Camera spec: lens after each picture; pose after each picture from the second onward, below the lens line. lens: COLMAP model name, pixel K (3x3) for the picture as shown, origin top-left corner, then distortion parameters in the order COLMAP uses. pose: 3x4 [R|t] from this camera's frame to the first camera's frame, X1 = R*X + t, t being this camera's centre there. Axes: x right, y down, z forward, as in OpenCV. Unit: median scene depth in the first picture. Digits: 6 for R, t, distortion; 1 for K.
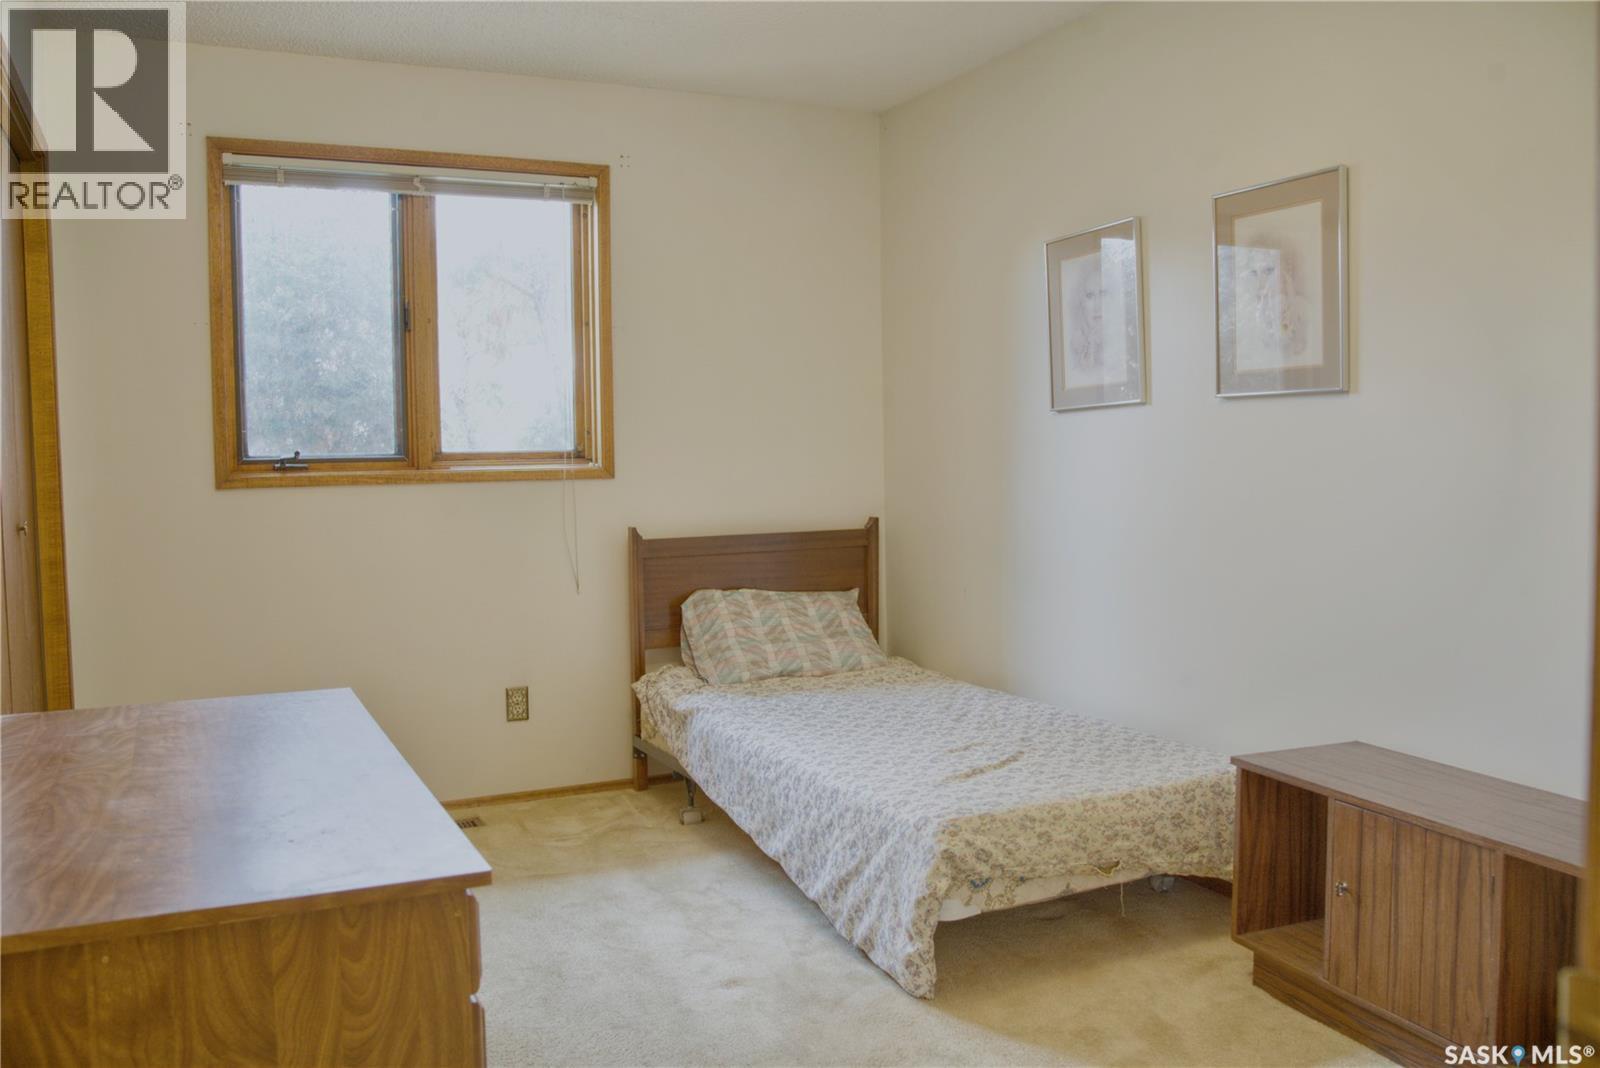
lens RADIAL K [[1291.9, 0, 796.2], [0, 1291.9, 530.0], [0, 0, 1]] dist [-0.103513, 0.079876]
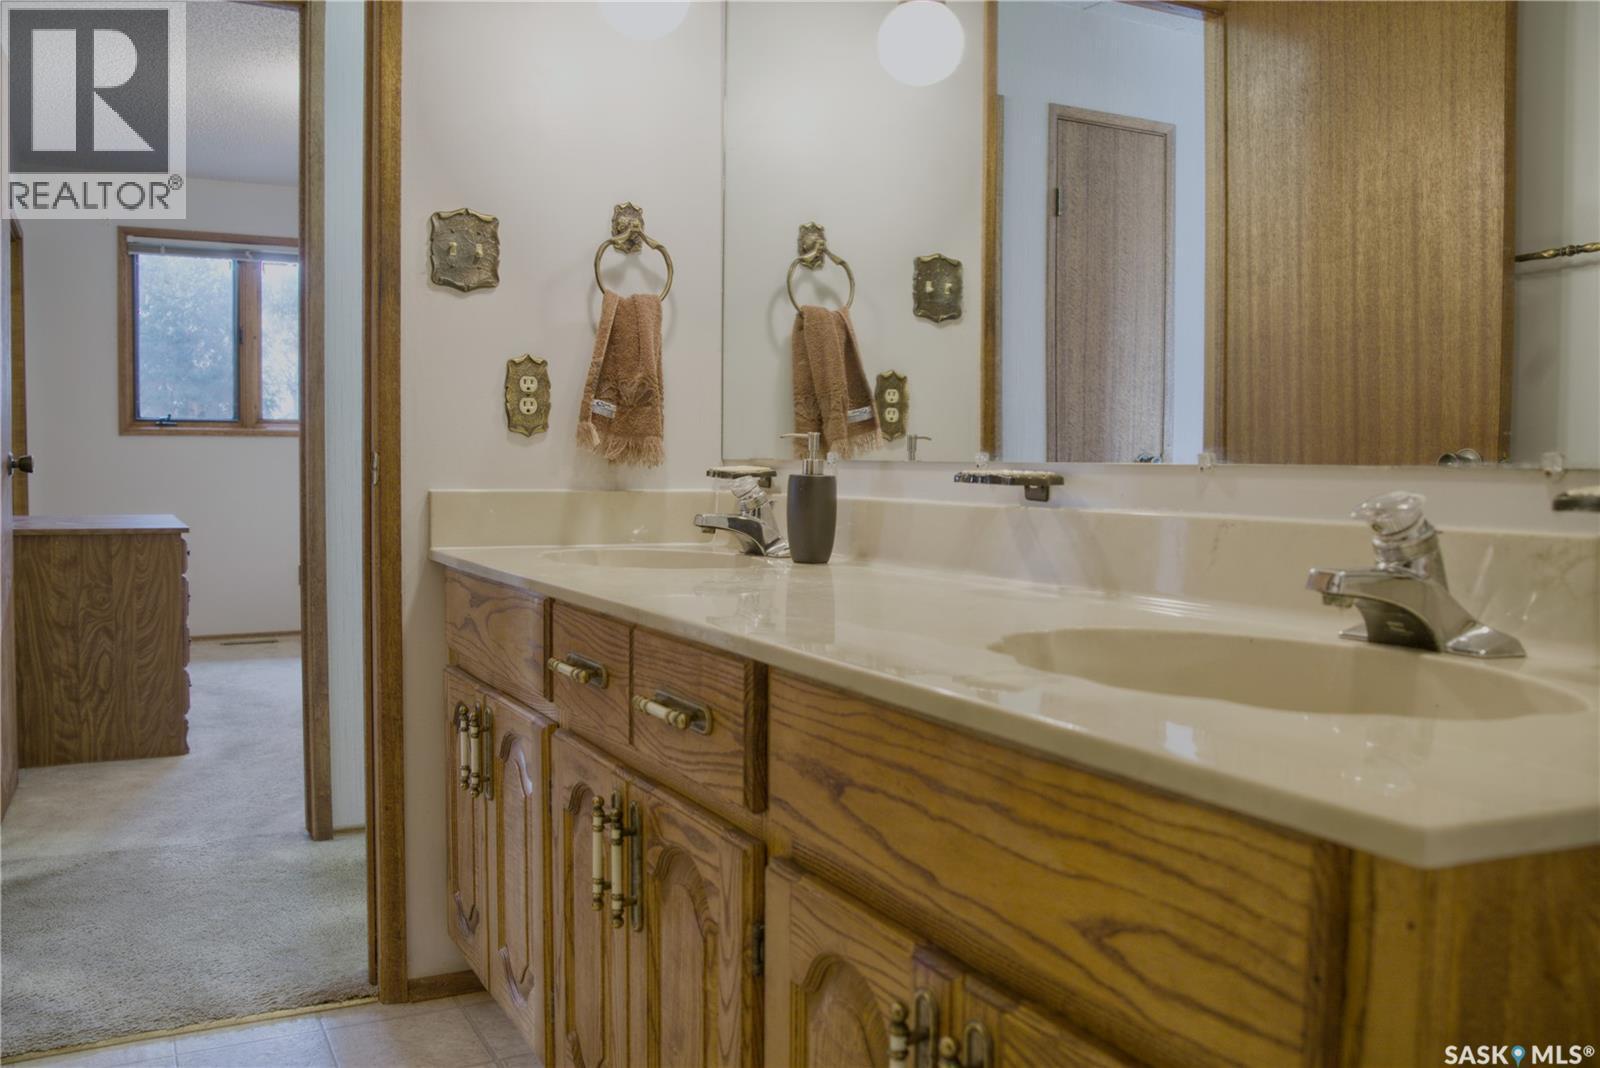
lens RADIAL K [[1291.9, 0, 796.2], [0, 1291.9, 530.0], [0, 0, 1]] dist [-0.103513, 0.079876]
pose [[0.998922, 0.016812, 0.043267, 0.362610], [-0.016216, 0.999769, -0.014104, 0.100821], [-0.043494, 0.013387, 0.998964, -0.695810]]
